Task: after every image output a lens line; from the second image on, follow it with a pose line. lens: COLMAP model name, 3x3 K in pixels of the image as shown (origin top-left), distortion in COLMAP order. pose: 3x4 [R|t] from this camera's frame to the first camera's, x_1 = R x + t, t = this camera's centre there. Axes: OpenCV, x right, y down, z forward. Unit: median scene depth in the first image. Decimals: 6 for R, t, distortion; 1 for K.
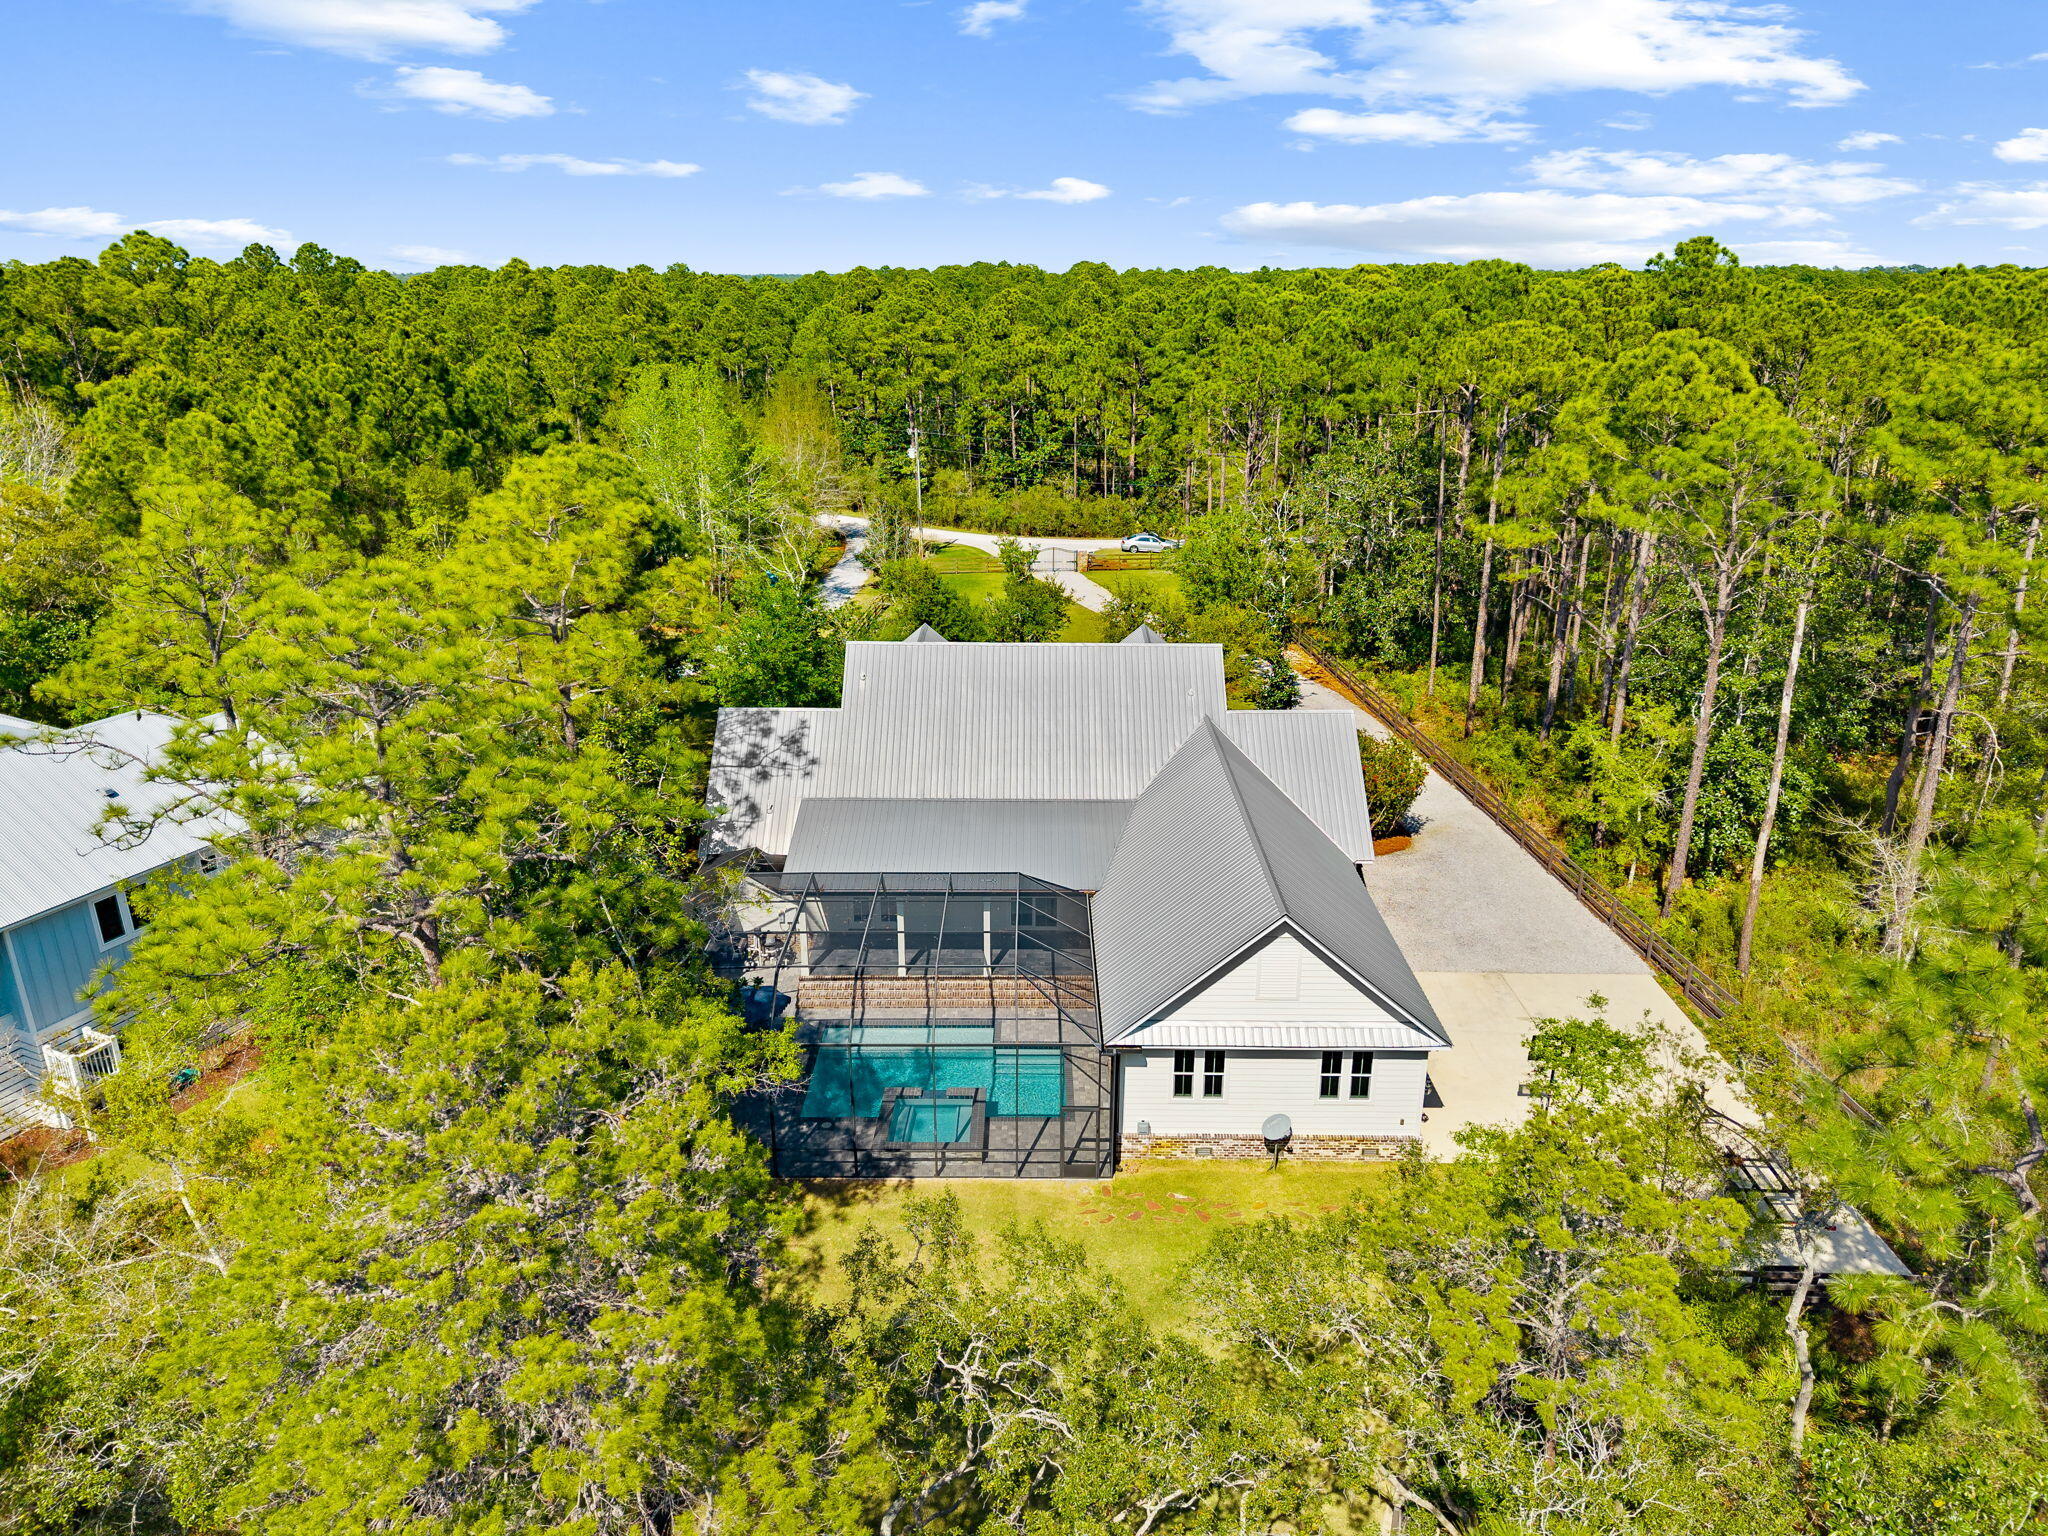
lens RADIAL K [[1339.2, 0, 1024.0], [0, 1339.2, 768.0], [0, 0, 1]] dist [0.001312, 0.000211]
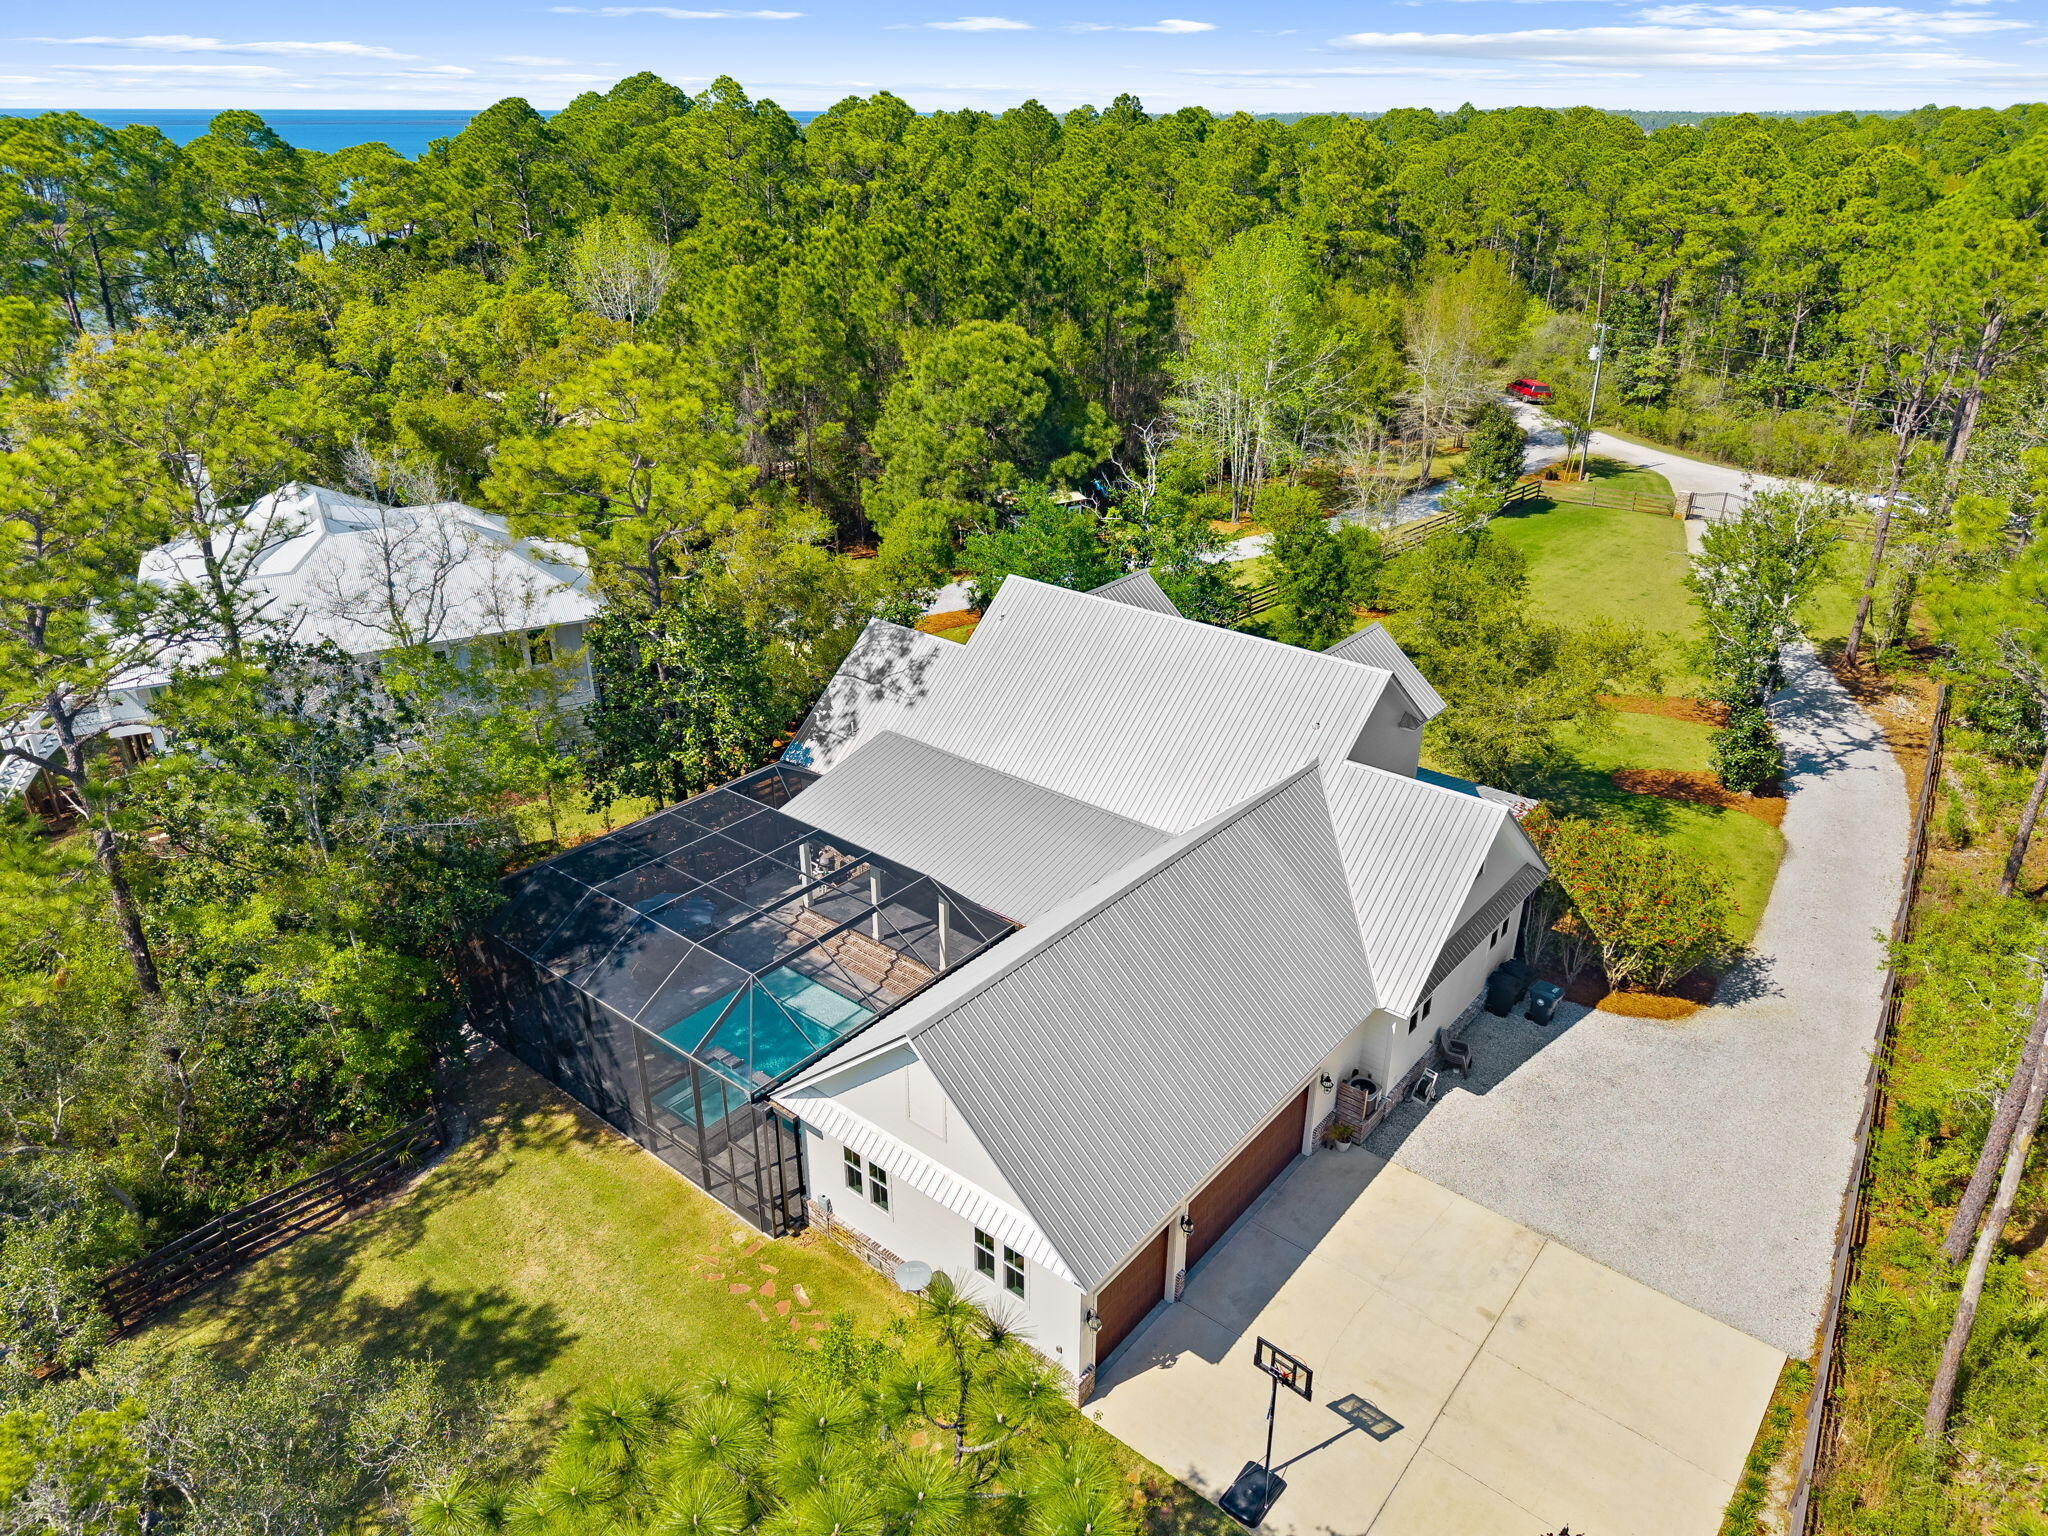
lens RADIAL K [[1339.2, 0, 1024.0], [0, 1339.2, 768.0], [0, 0, 1]] dist [0.001312, 0.000211]
pose [[0.753914, 0.273803, -0.597198, 0.468014], [-0.210742, 0.961767, 0.174905, -0.132651], [0.622255, -0.006008, 0.782792, 0.308496]]
